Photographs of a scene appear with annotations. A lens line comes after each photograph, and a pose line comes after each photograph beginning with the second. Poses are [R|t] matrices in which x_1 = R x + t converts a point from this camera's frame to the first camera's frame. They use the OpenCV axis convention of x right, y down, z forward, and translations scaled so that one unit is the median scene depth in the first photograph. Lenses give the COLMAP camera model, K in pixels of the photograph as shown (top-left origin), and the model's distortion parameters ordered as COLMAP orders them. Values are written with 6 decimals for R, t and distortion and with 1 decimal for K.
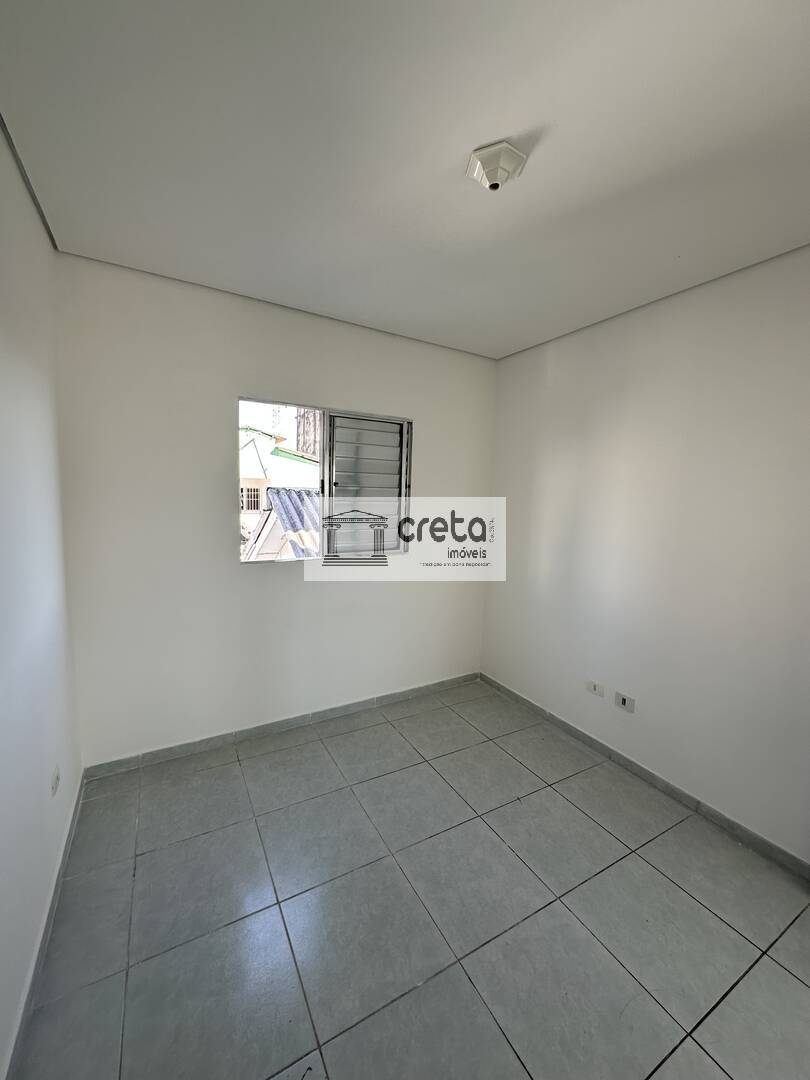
lens RADIAL K [[429.9, 0, 405.9], [0, 429.9, 539.9], [0, 0, 1]] dist [-0.002200, 0.000028]
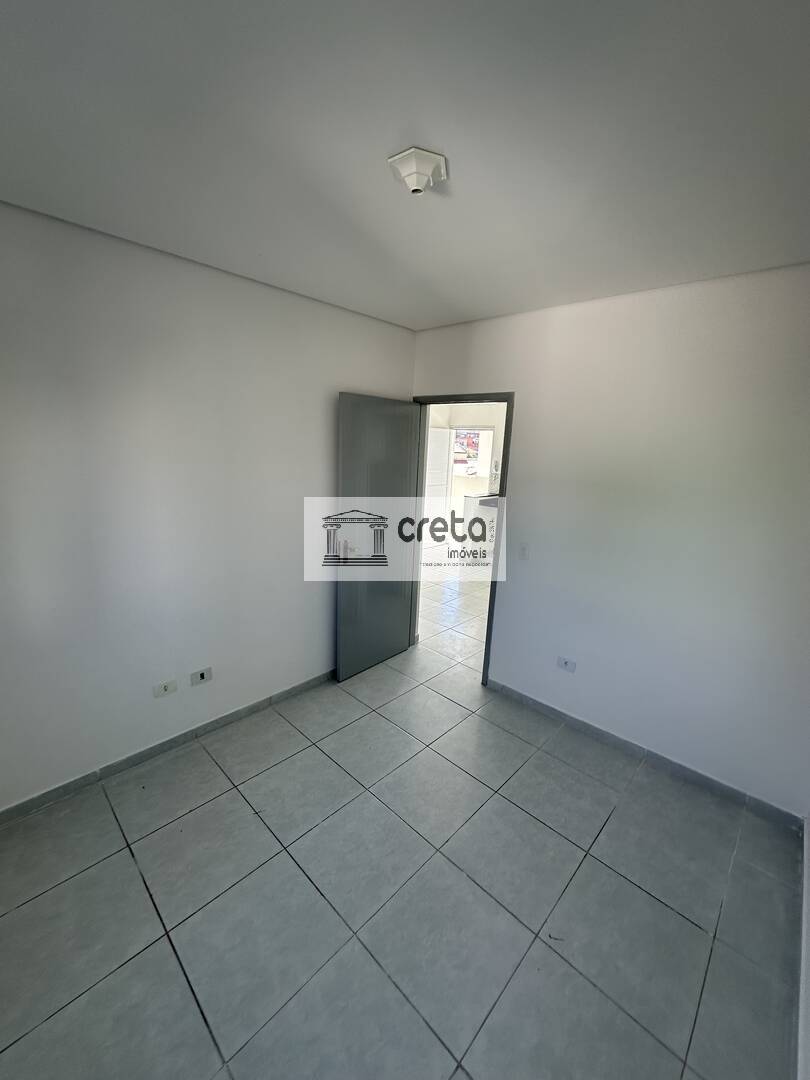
lens RADIAL K [[429.9, 0, 405.9], [0, 429.9, 539.9], [0, 0, 1]] dist [-0.002200, 0.000028]
pose [[-0.287521, -0.254850, 0.923246, -0.533431], [0.053211, 0.958210, 0.281073, -0.210350], [-0.956295, 0.129941, -0.261945, 0.838008]]
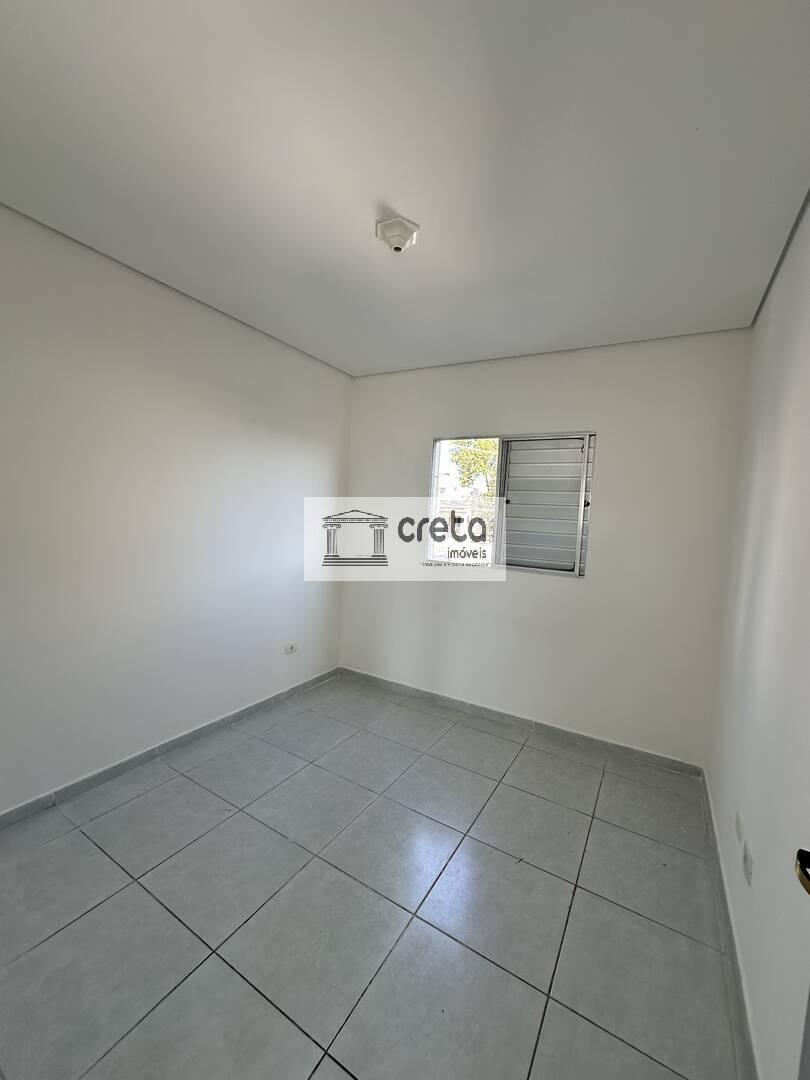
lens RADIAL K [[427.7, 0, 402.5], [0, 427.7, 541.9], [0, 0, 1]] dist [0.000029, 0.000294]
pose [[0.494132, 0.055306, -0.867626, 0.821221], [-0.130901, 0.991330, -0.011360, 0.022157], [0.859475, 0.119187, 0.497088, 0.301013]]
